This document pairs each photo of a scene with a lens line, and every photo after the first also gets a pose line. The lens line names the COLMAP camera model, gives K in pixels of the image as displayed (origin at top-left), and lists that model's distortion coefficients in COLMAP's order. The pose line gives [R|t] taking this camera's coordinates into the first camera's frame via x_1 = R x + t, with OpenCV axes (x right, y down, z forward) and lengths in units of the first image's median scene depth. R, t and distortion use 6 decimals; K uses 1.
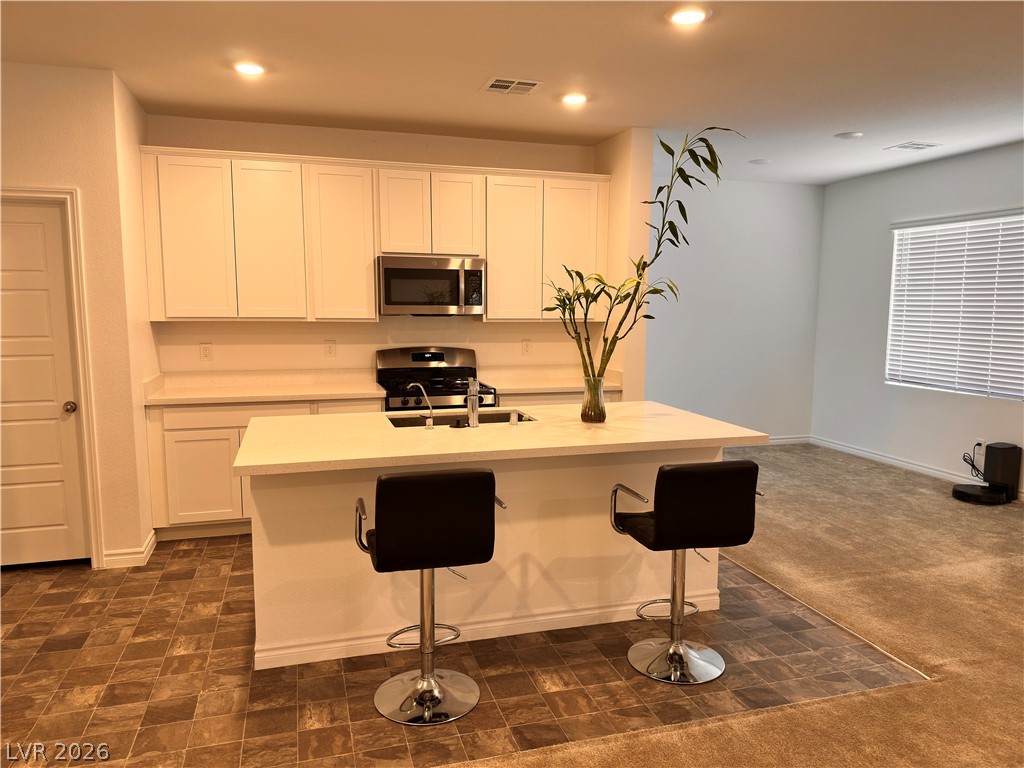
lens RADIAL K [[700.1, 0, 512.0], [0, 700.1, 384.0], [0, 0, 1]] dist [0.000384, -0.001650]
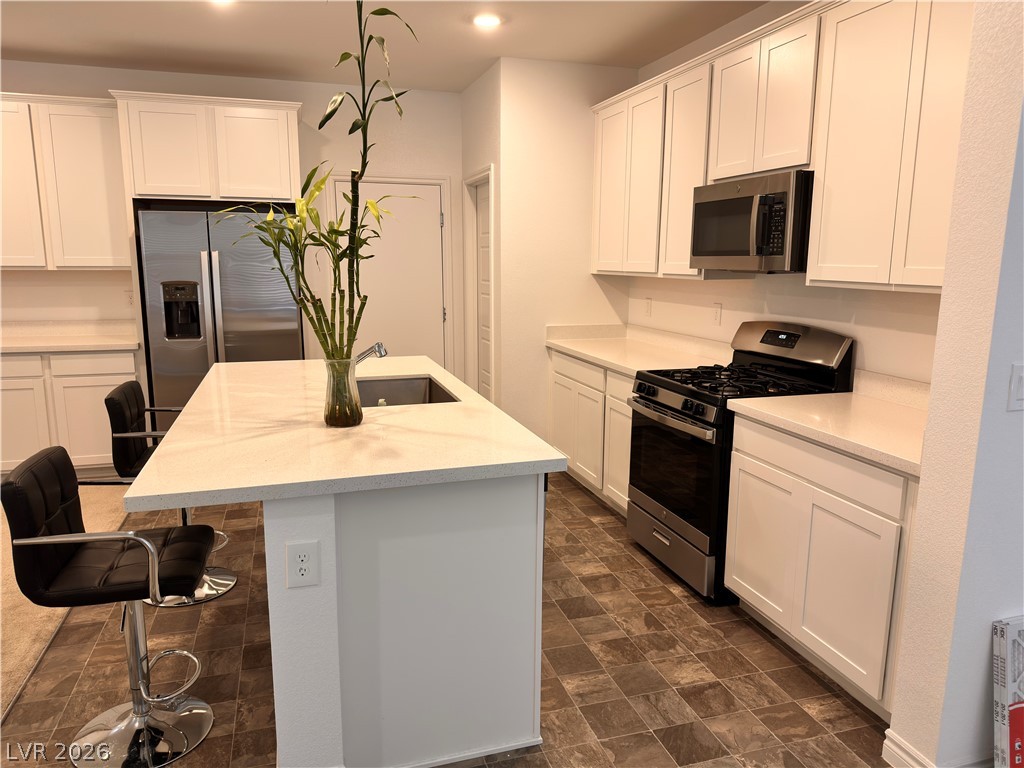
lens RADIAL K [[721.5, 0, 512.0], [0, 721.5, 384.0], [0, 0, 1]] dist [0.005254, -0.007245]
pose [[0.015650, 0.168567, -0.985566, 0.785444], [-0.119023, 0.978992, 0.165552, -0.116950], [0.992768, 0.114715, 0.035384, 1.114778]]
